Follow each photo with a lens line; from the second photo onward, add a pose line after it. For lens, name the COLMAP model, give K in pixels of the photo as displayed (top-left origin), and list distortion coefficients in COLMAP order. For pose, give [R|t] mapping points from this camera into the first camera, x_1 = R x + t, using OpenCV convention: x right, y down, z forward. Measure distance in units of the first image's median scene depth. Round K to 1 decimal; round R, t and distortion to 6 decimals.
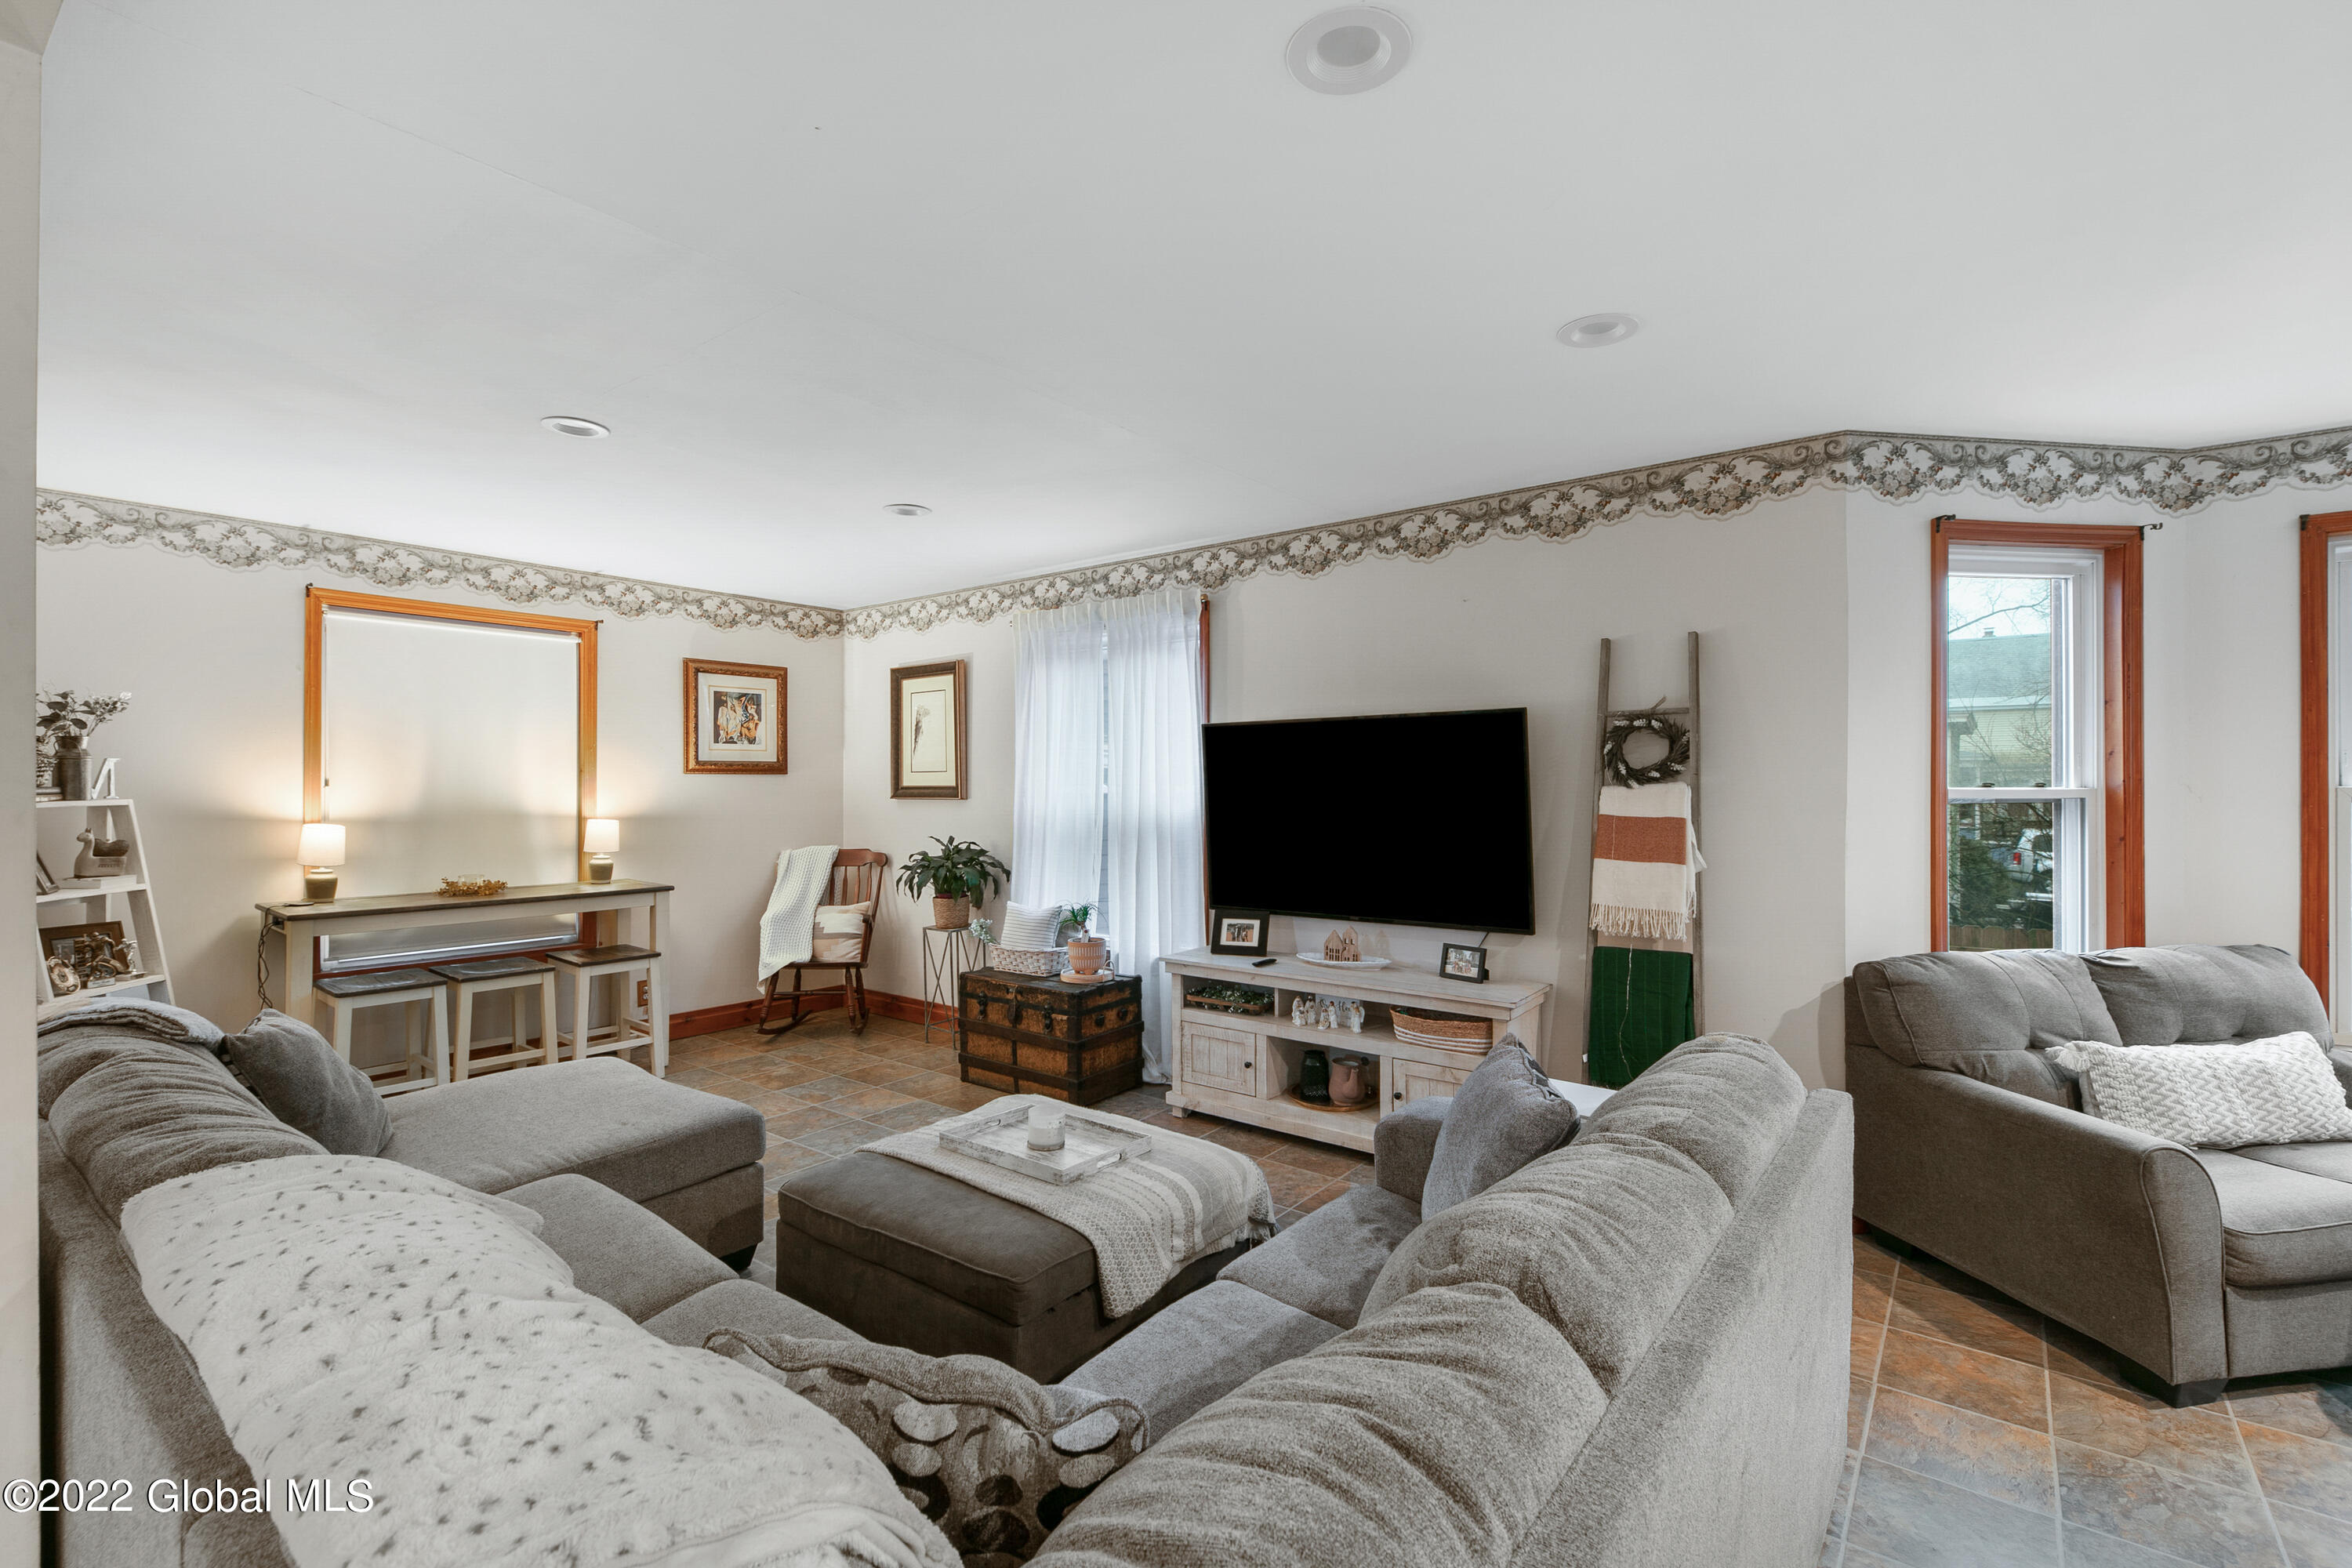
lens RADIAL K [[1043.8, 0, 1185.4], [0, 1043.8, 783.3], [0, 0, 1]] dist [-0.001746, -0.002444]
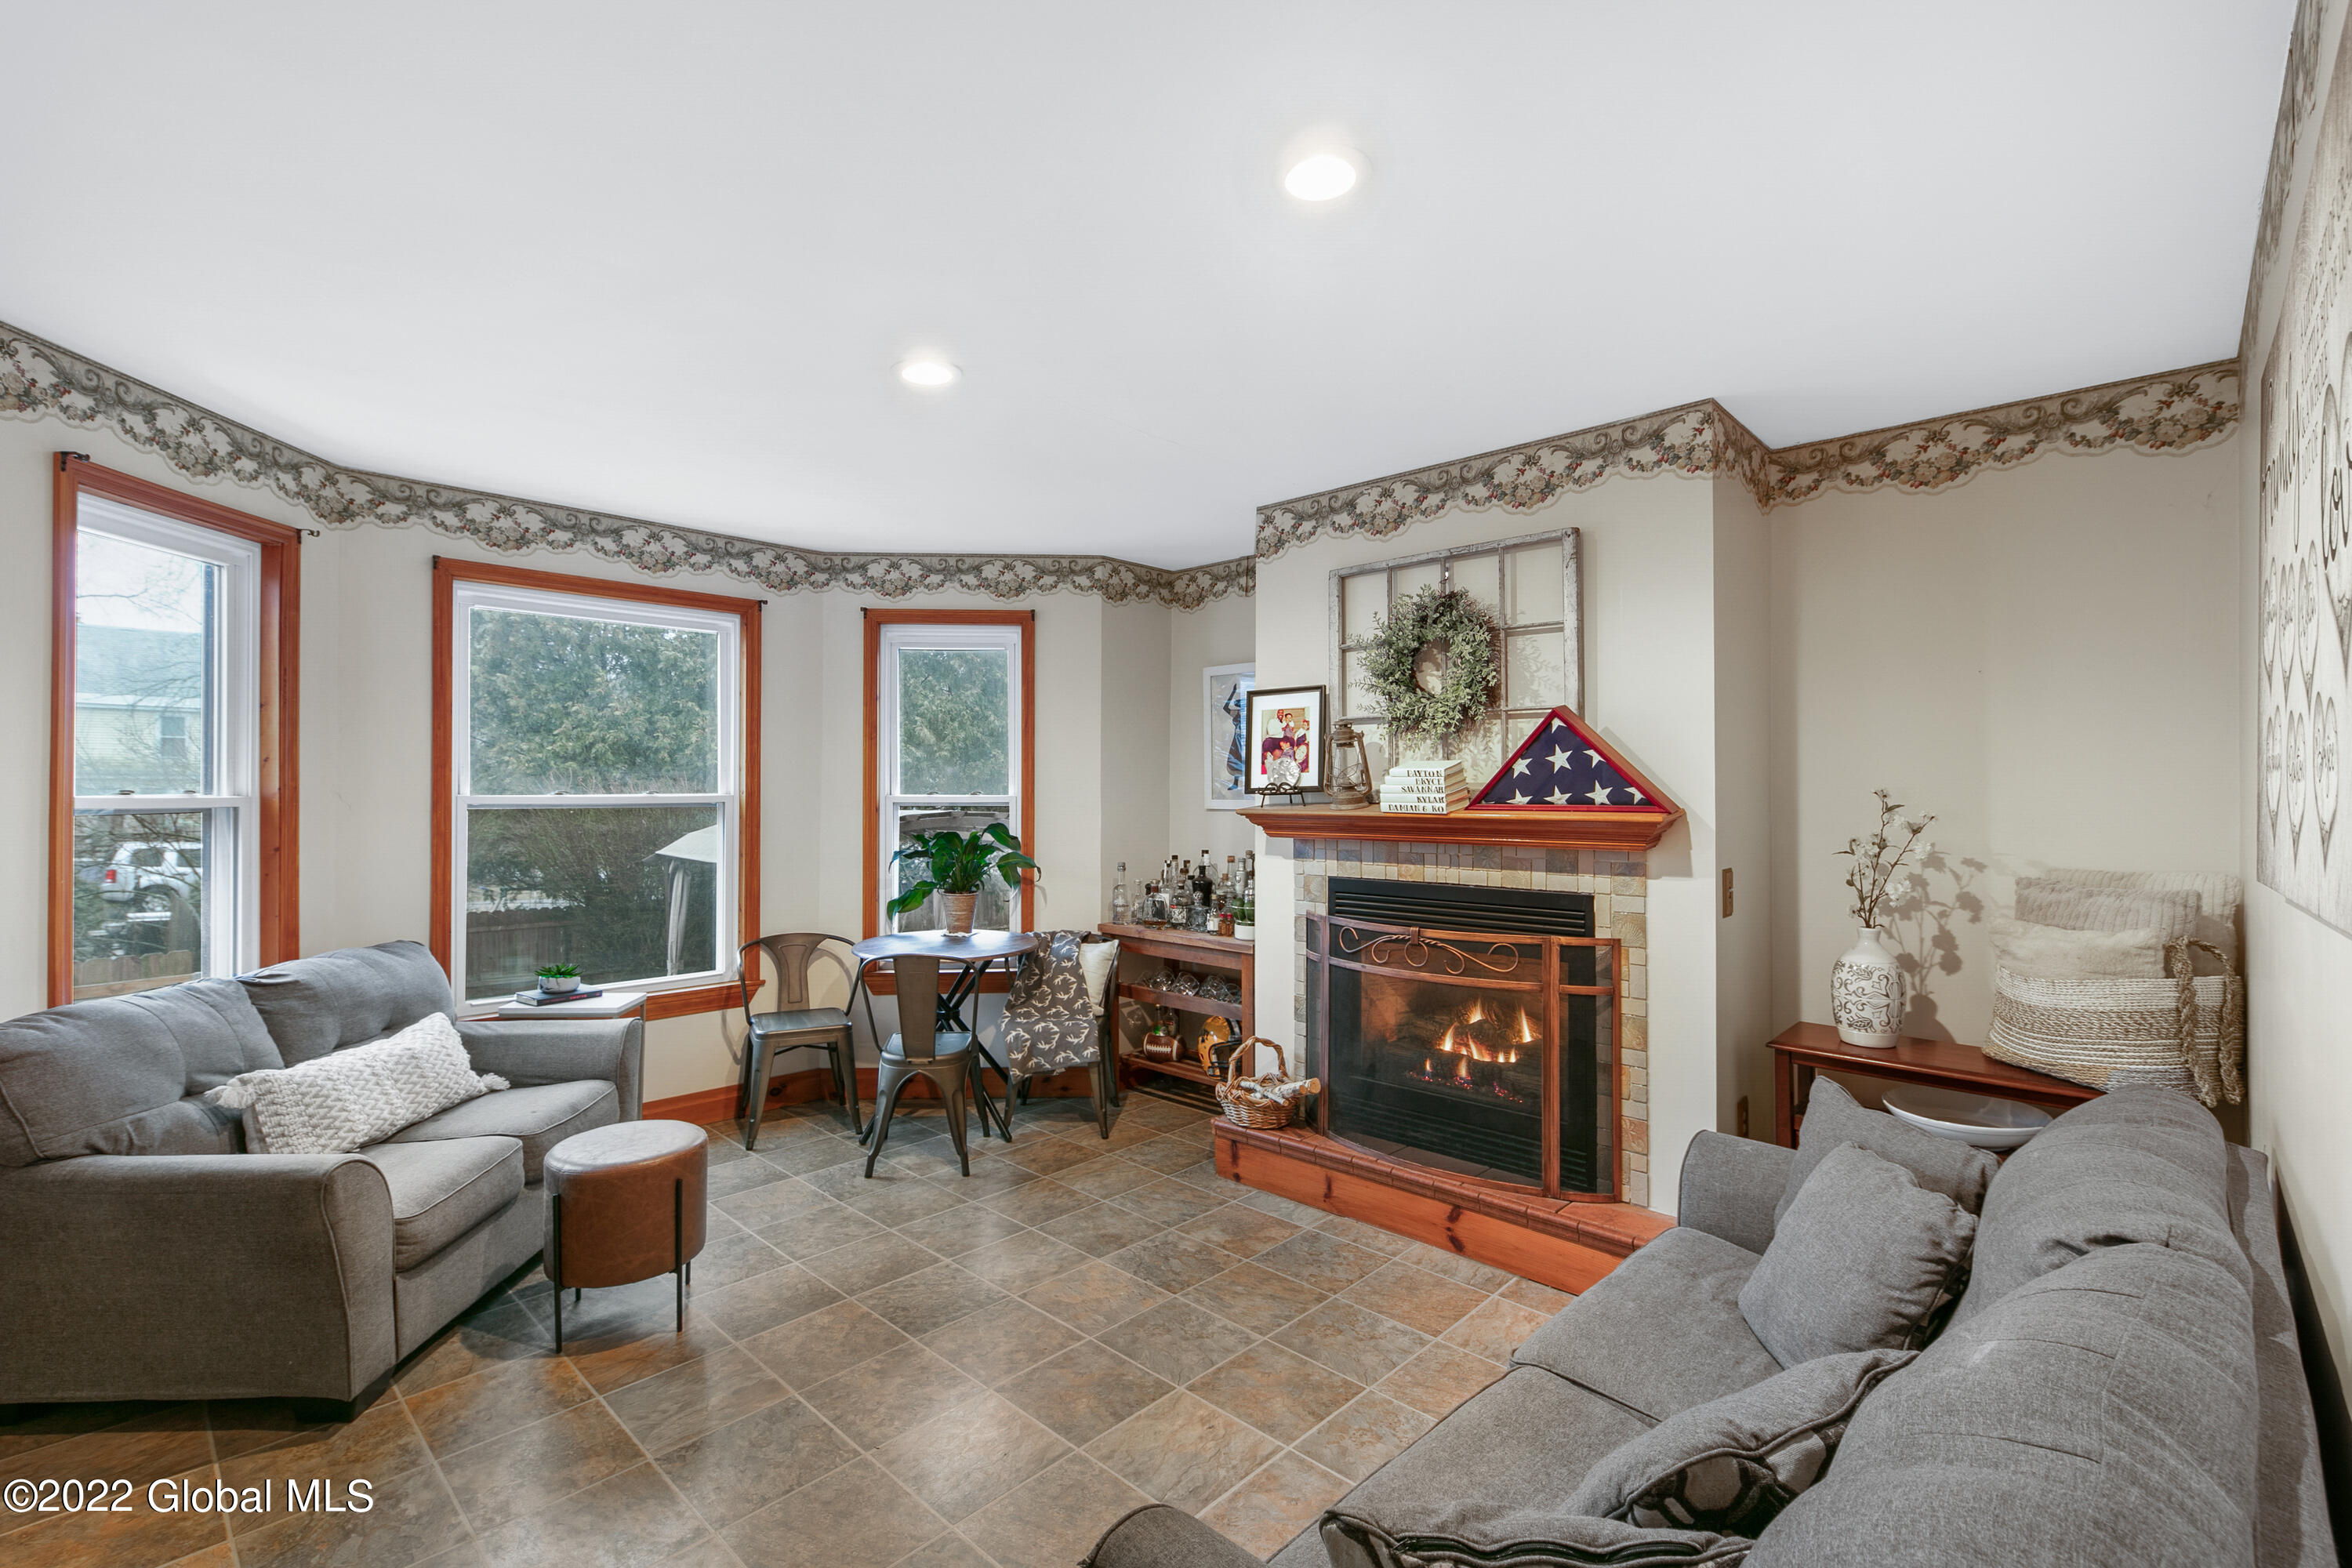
lens RADIAL K [[1043.8, 0, 1183.6], [0, 1043.8, 786.5], [0, 0, 1]] dist [-0.001746, -0.002444]
pose [[0.094420, 0.010070, 0.995482, 0.026871], [-0.004476, 0.999943, -0.009690, 0.001476], [-0.995522, -0.003540, 0.094459, 0.088578]]
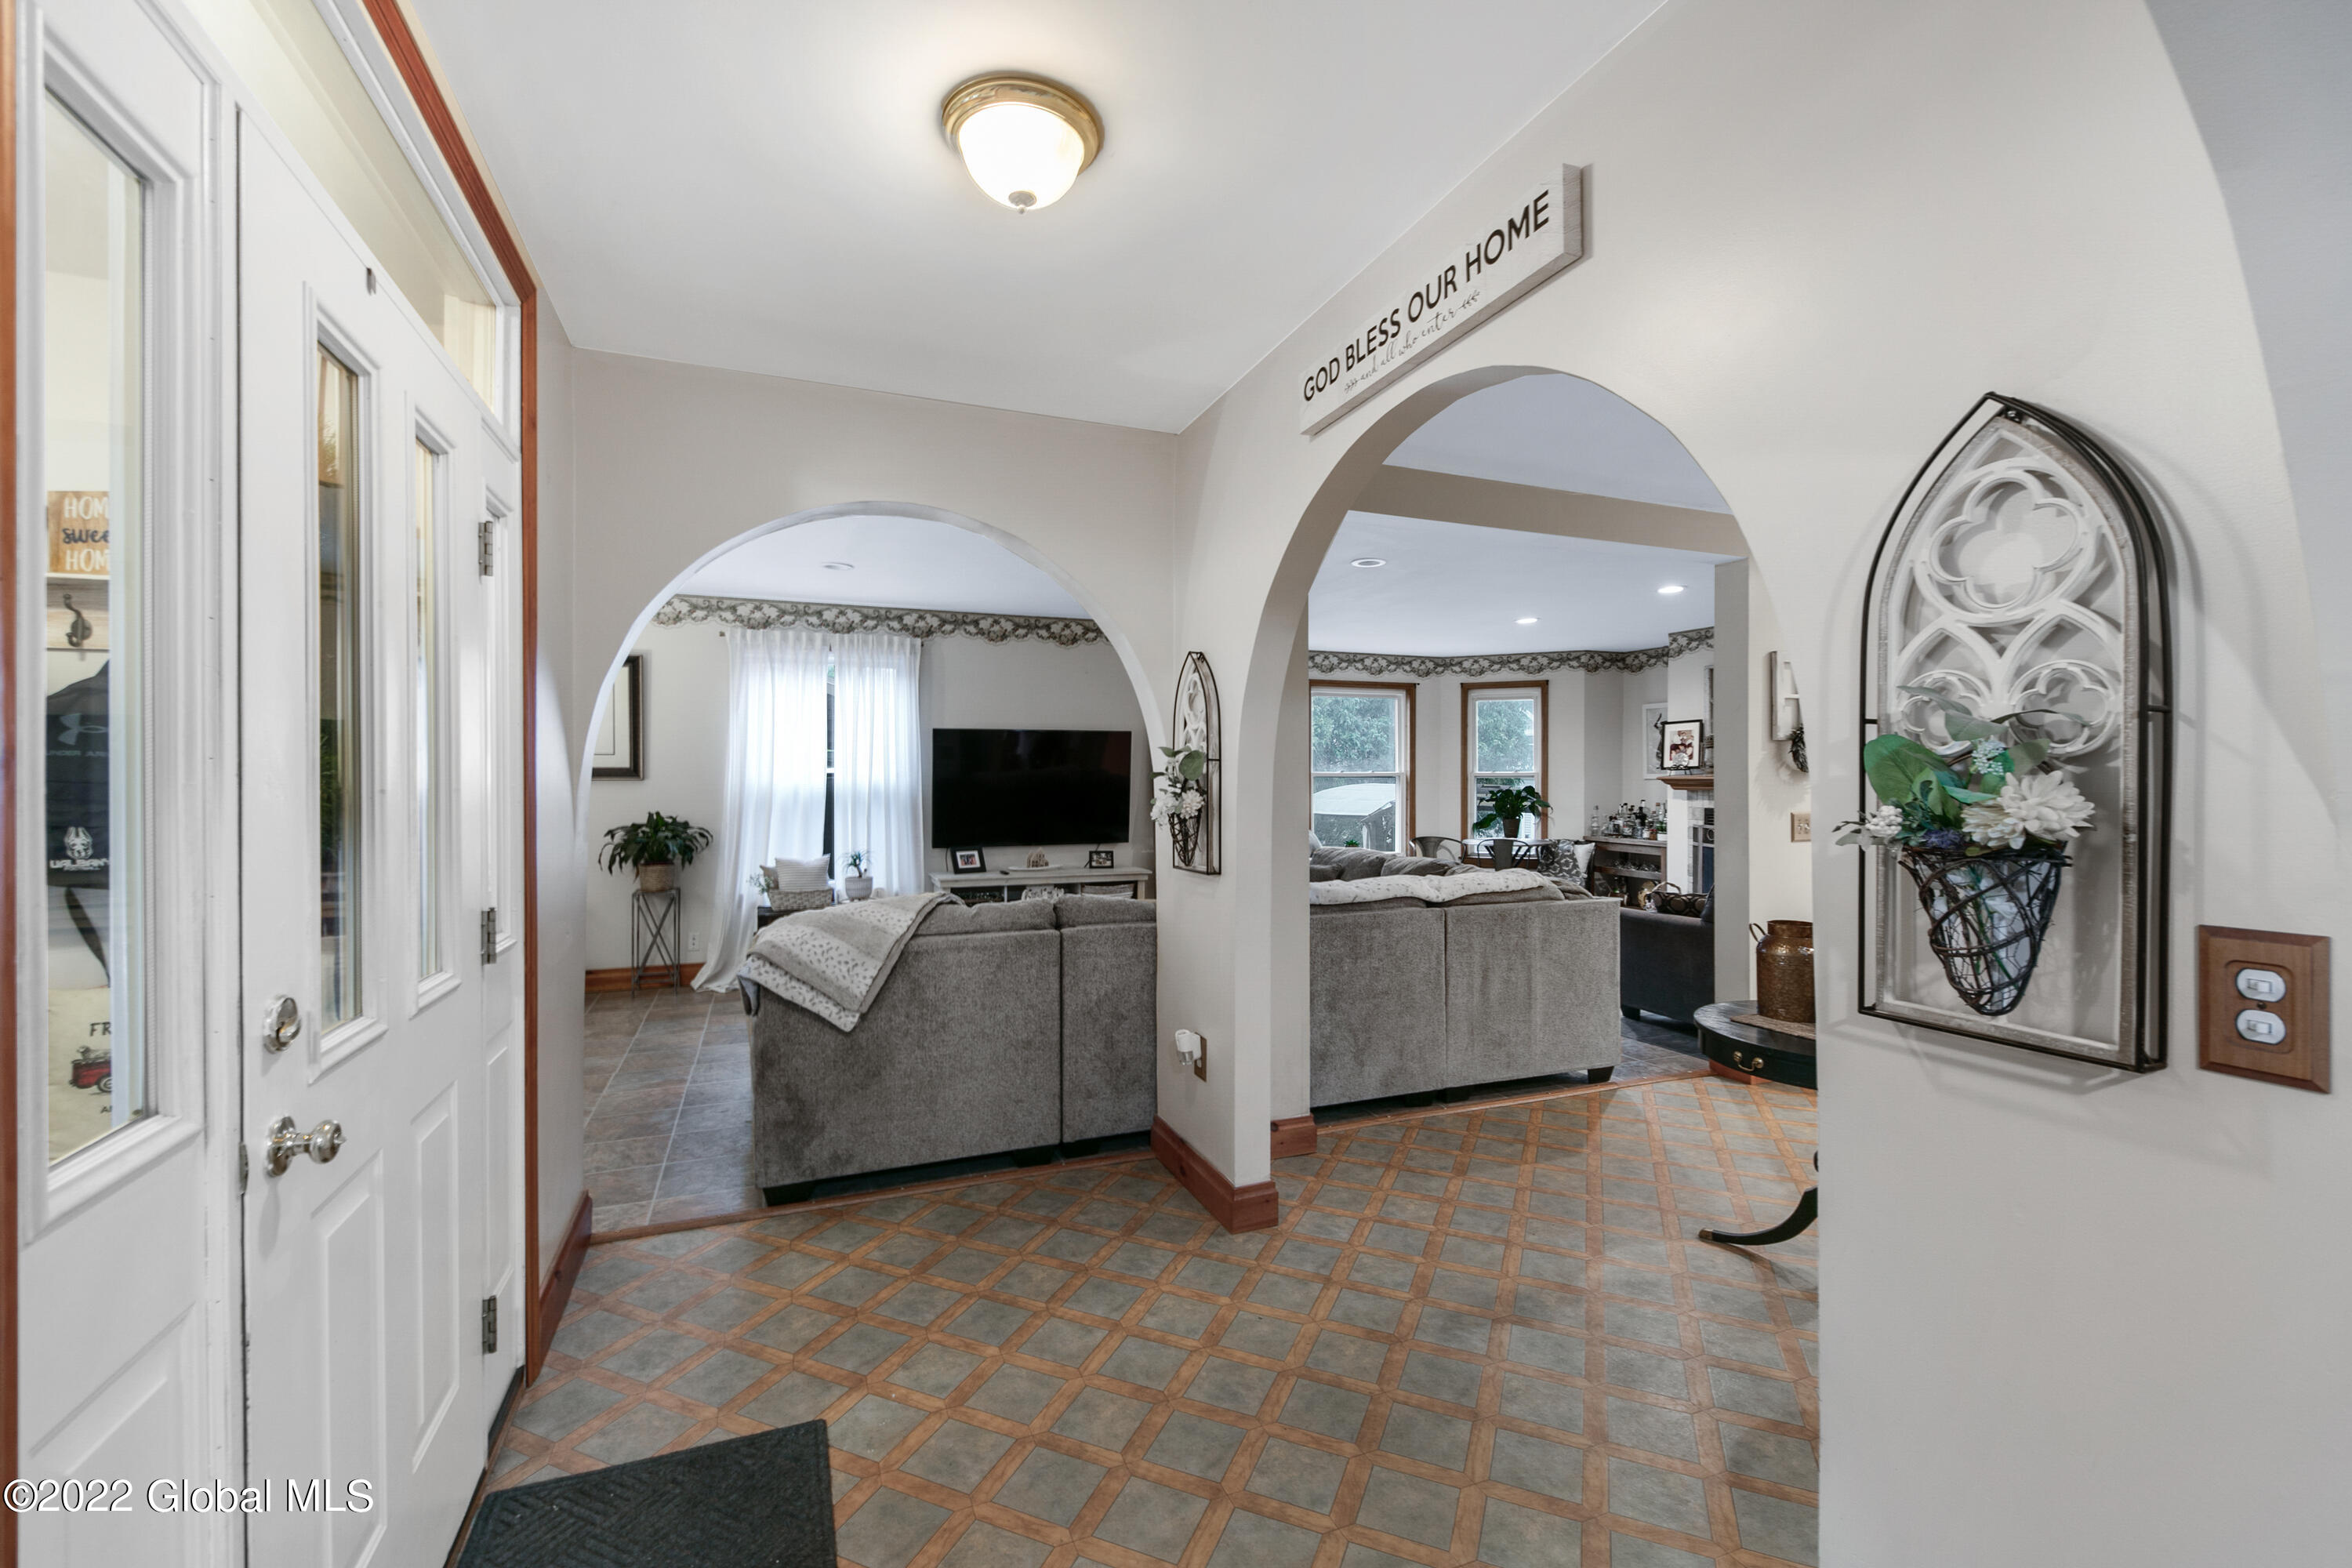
lens RADIAL K [[1000.2, 0, 1164.8], [0, 1000.2, 784.4], [0, 0, 1]] dist [0.020420, 0.000056]
pose [[0.512406, -0.003377, 0.858737, -1.339041], [-0.002872, 0.999980, 0.005646, 0.020382], [-0.858738, -0.005359, 0.512386, -0.066337]]
